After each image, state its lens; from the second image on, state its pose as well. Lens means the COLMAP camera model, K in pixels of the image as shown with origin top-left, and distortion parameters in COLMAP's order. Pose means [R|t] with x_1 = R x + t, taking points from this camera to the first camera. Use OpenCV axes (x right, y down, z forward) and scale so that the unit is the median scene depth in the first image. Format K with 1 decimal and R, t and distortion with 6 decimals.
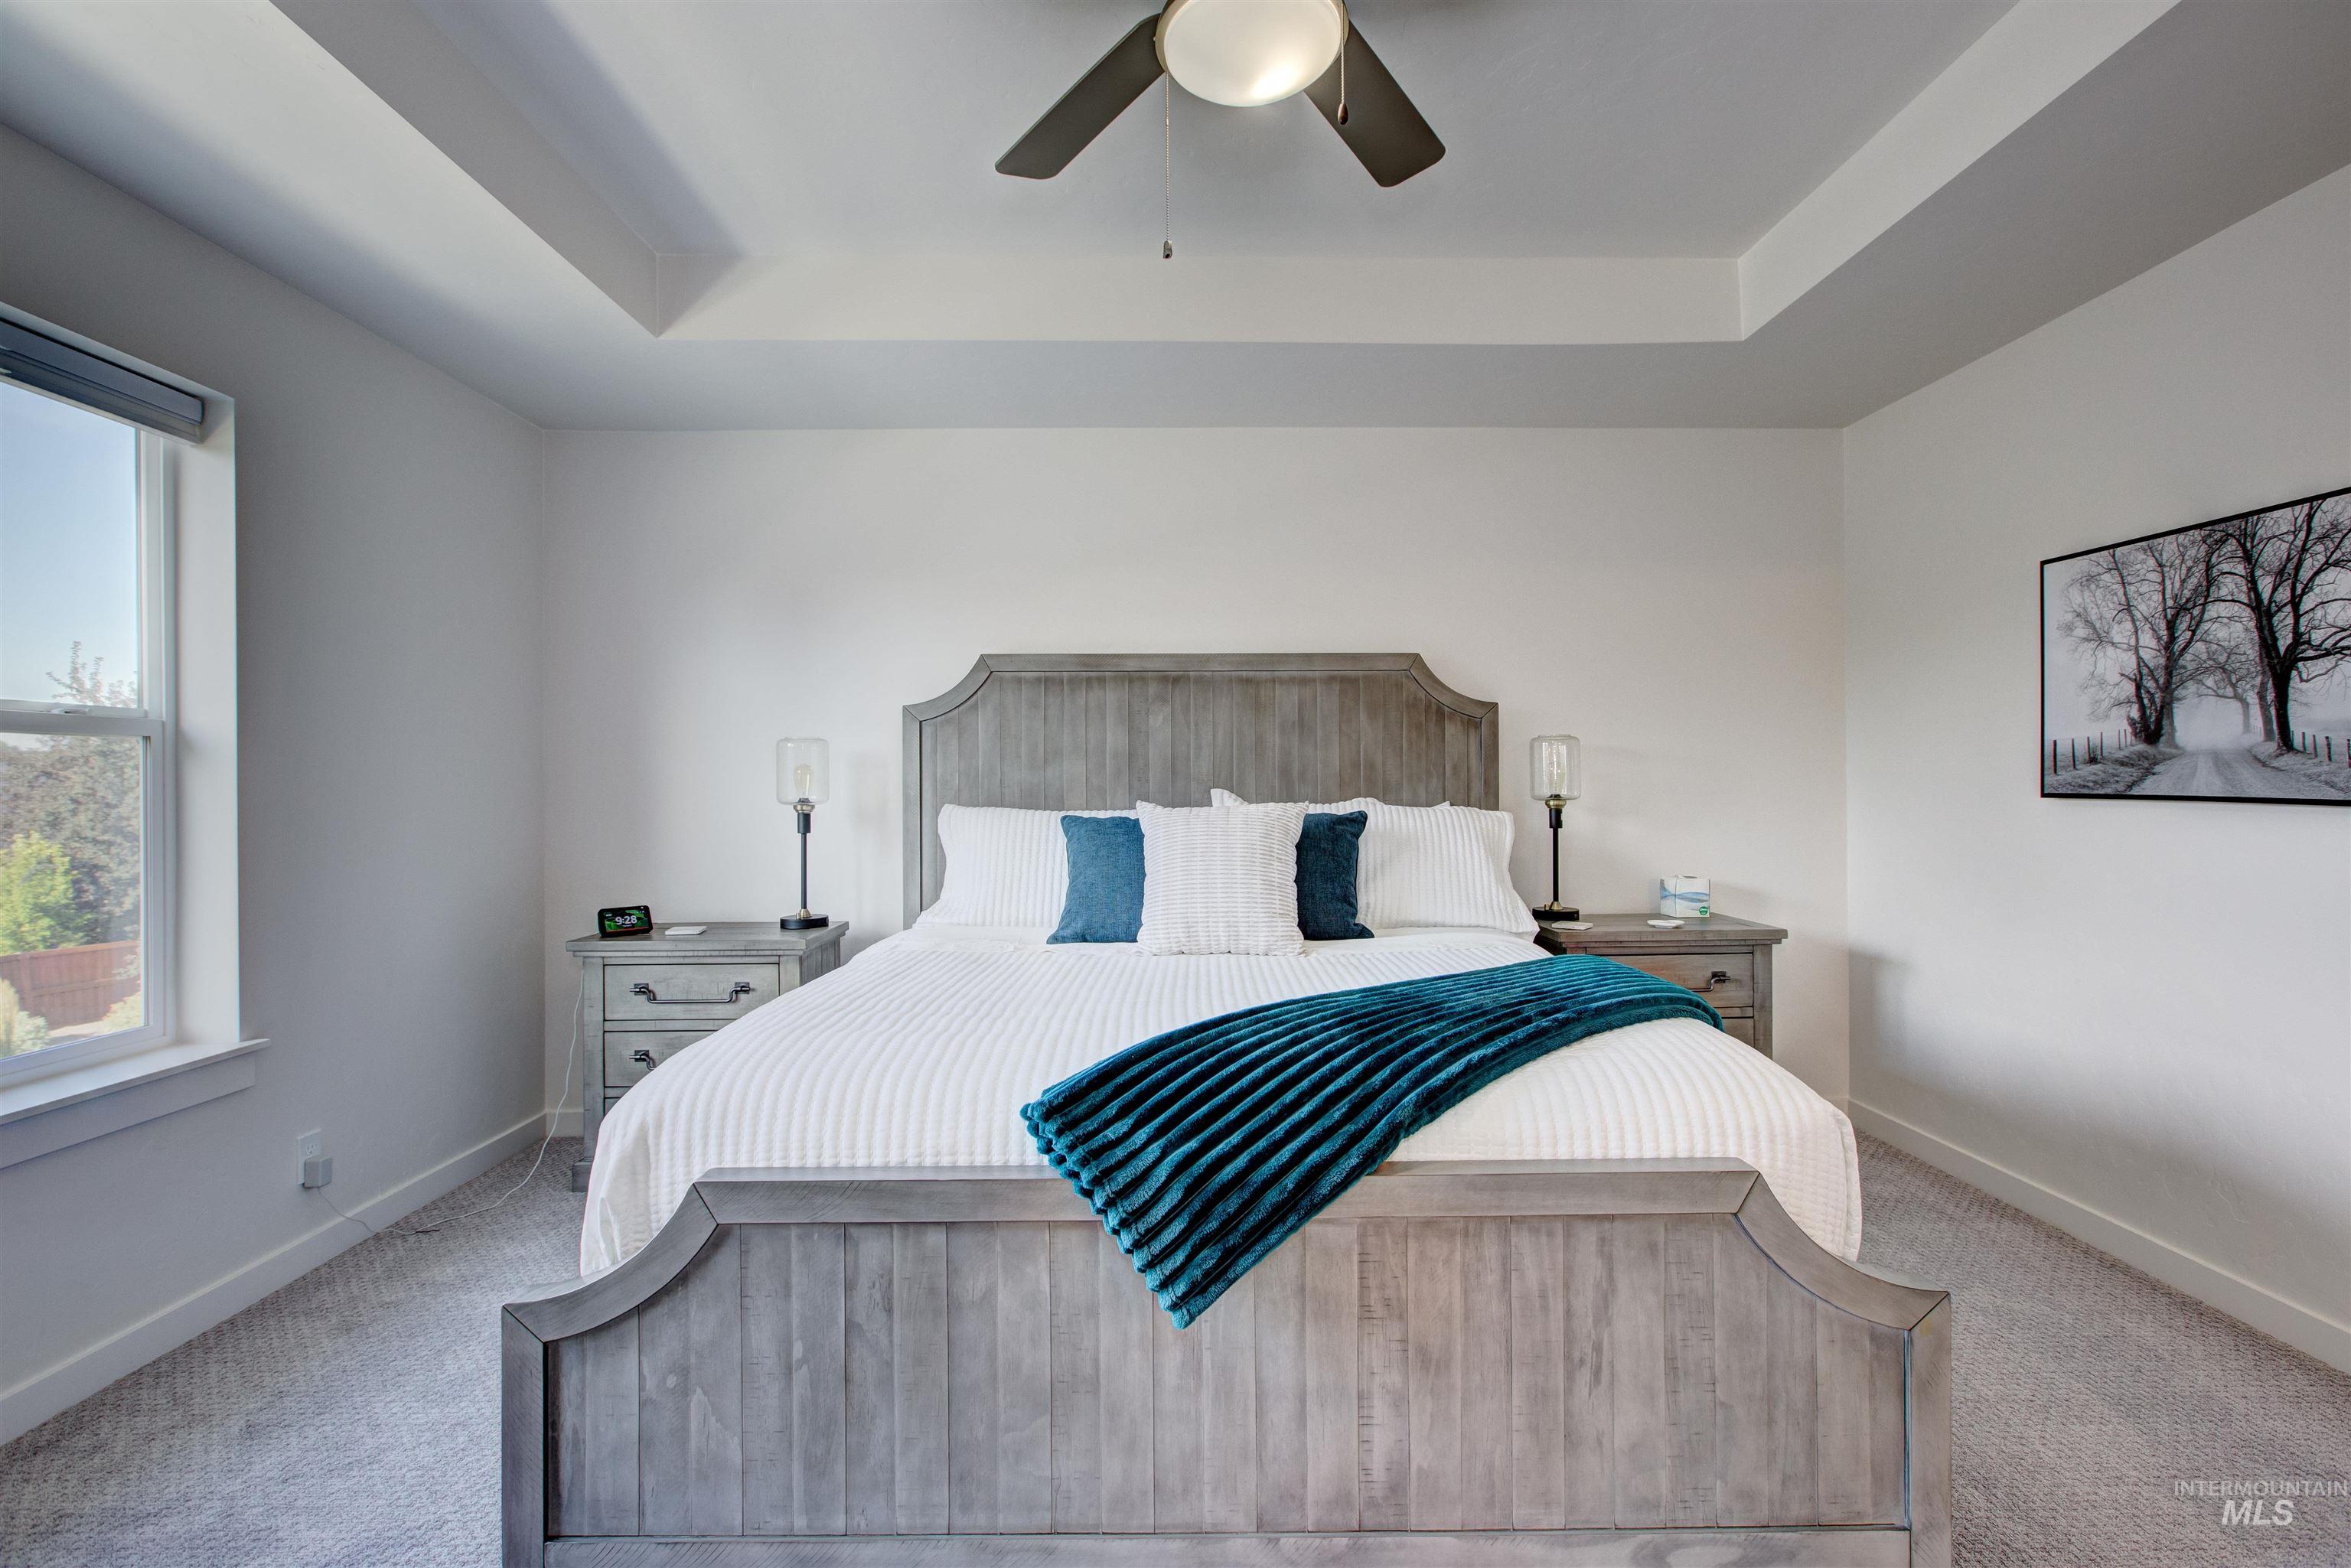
lens RADIAL K [[1098.4, 0, 1173.9], [0, 1098.4, 783.9], [0, 0, 1]] dist [-0.005813, 0.003175]
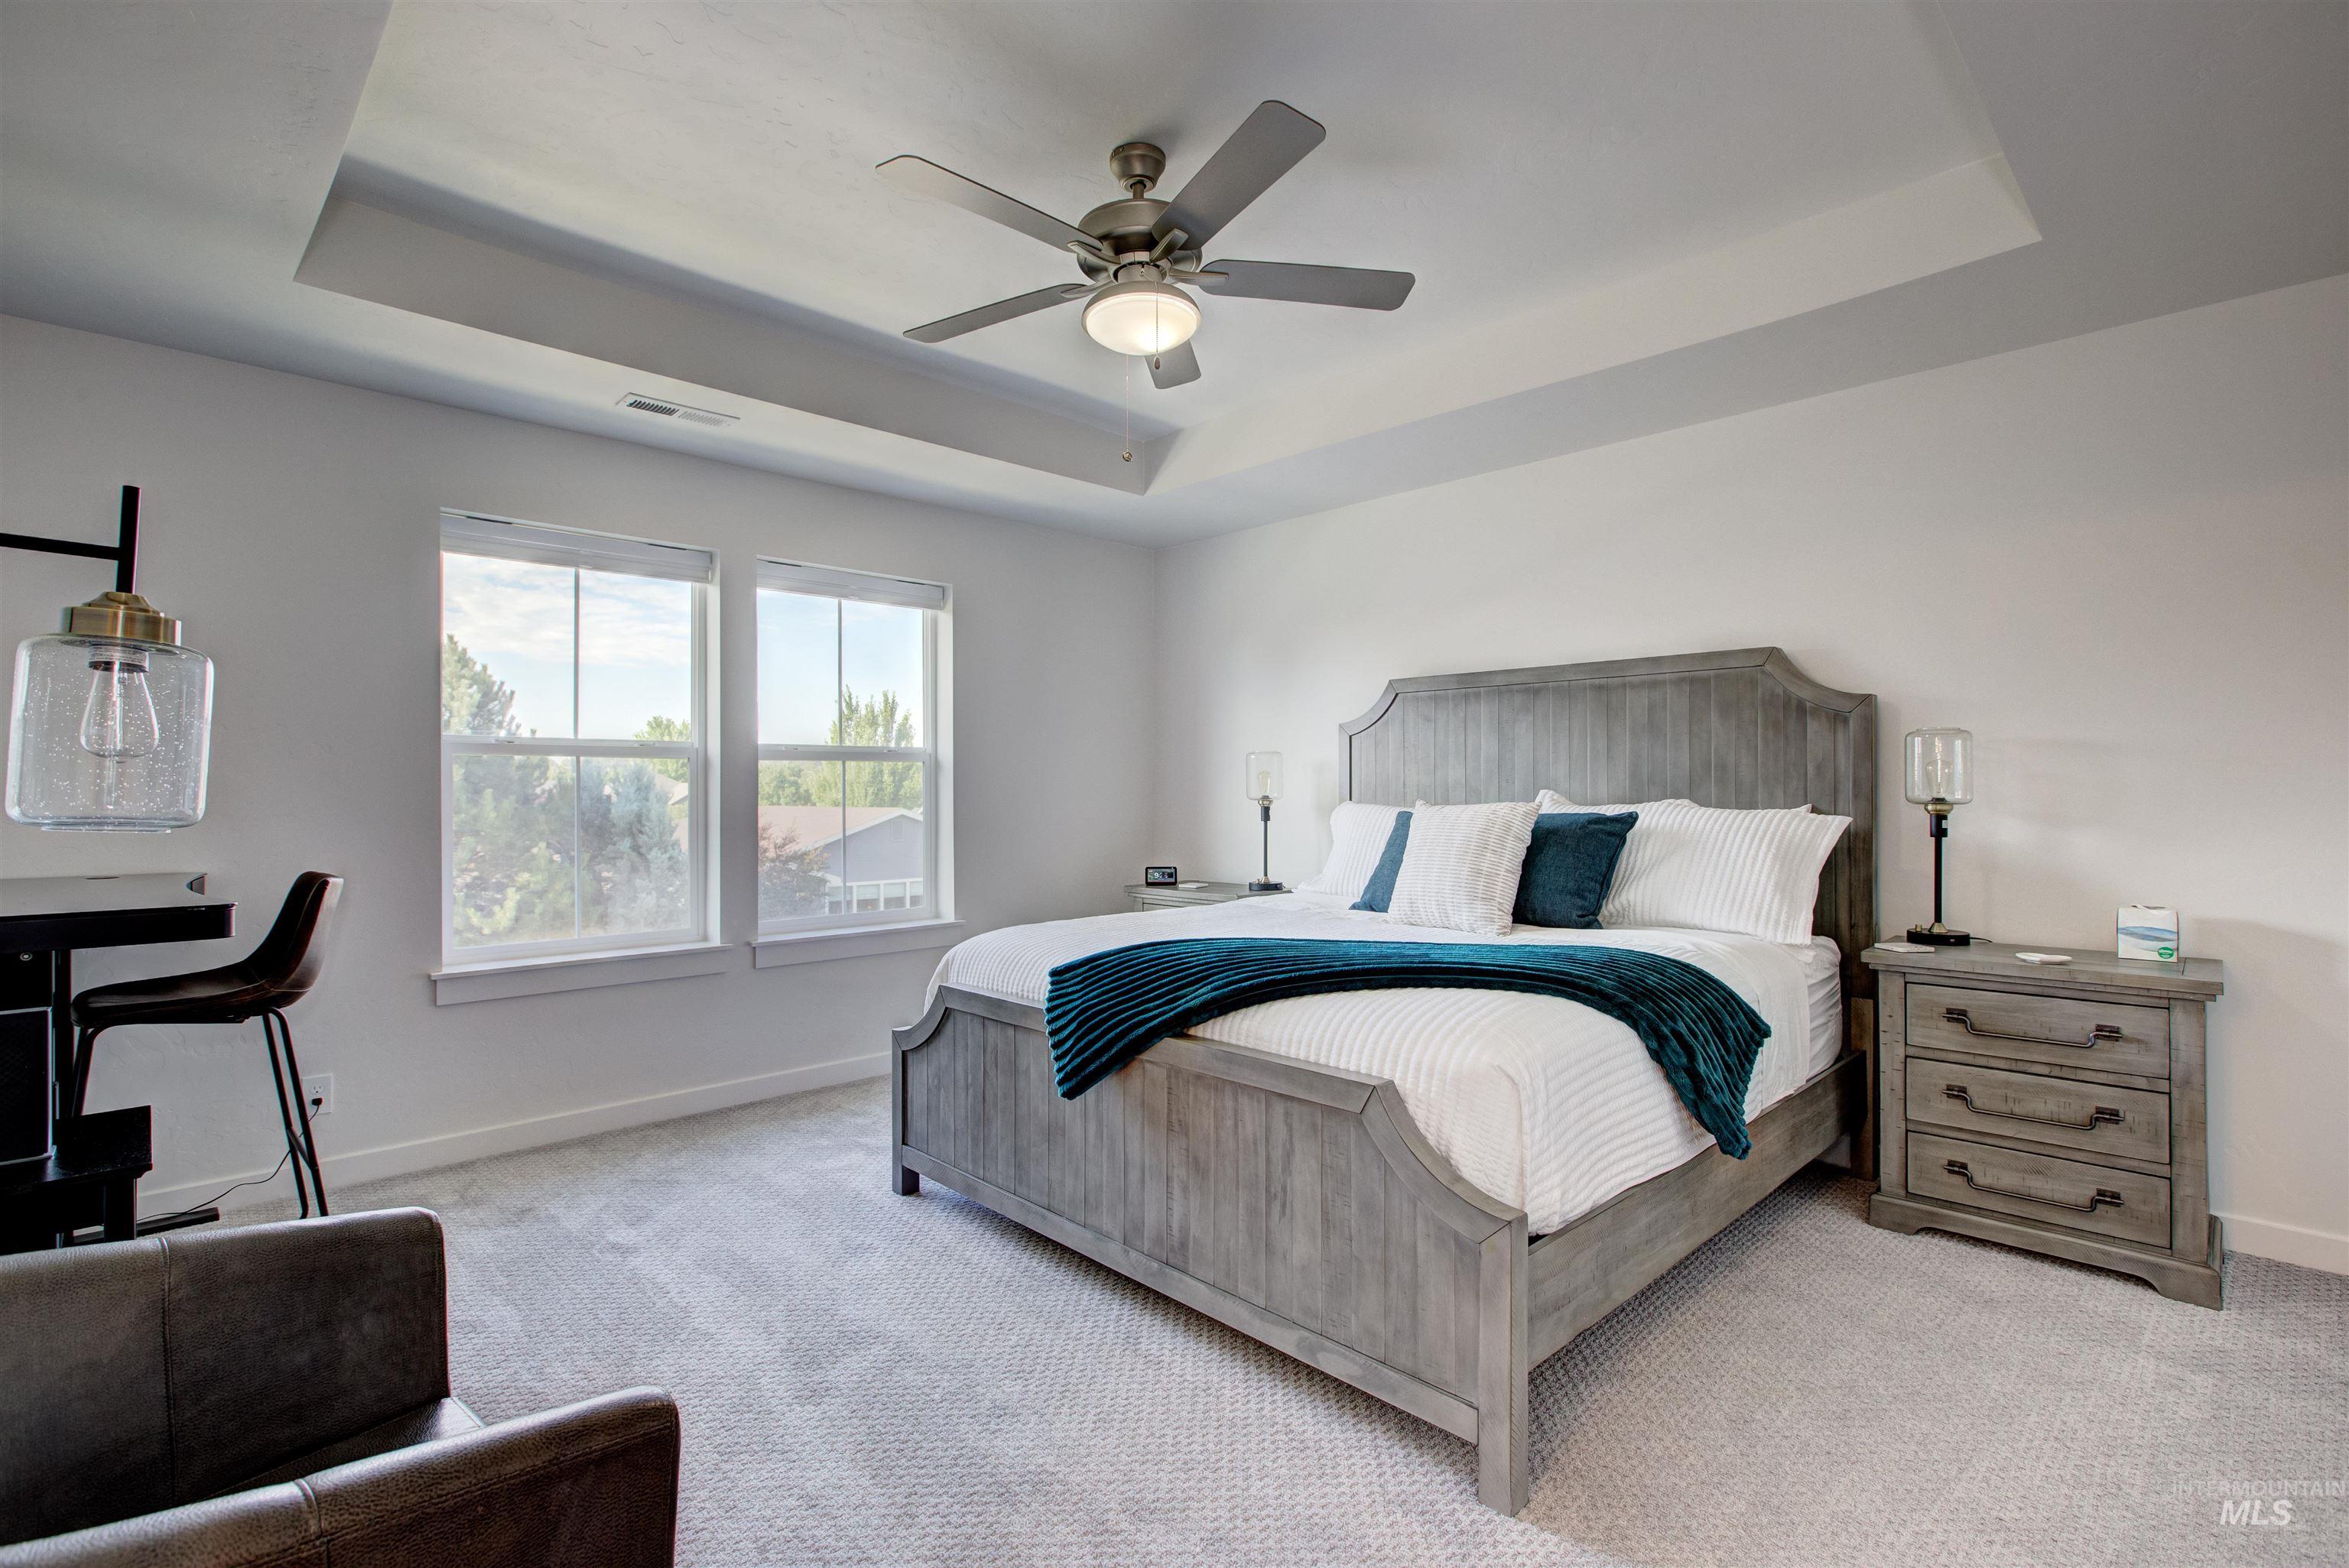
lens RADIAL K [[1097.4, 0, 1136.7], [0, 1097.4, 781.1], [0, 0, 1]] dist [-0.005813, 0.003175]
pose [[0.669629, -0.001621, -0.742694, 1.300962], [0.001554, 0.999998, -0.000781, -0.008937], [0.742694, -0.000631, 0.669630, -0.082516]]
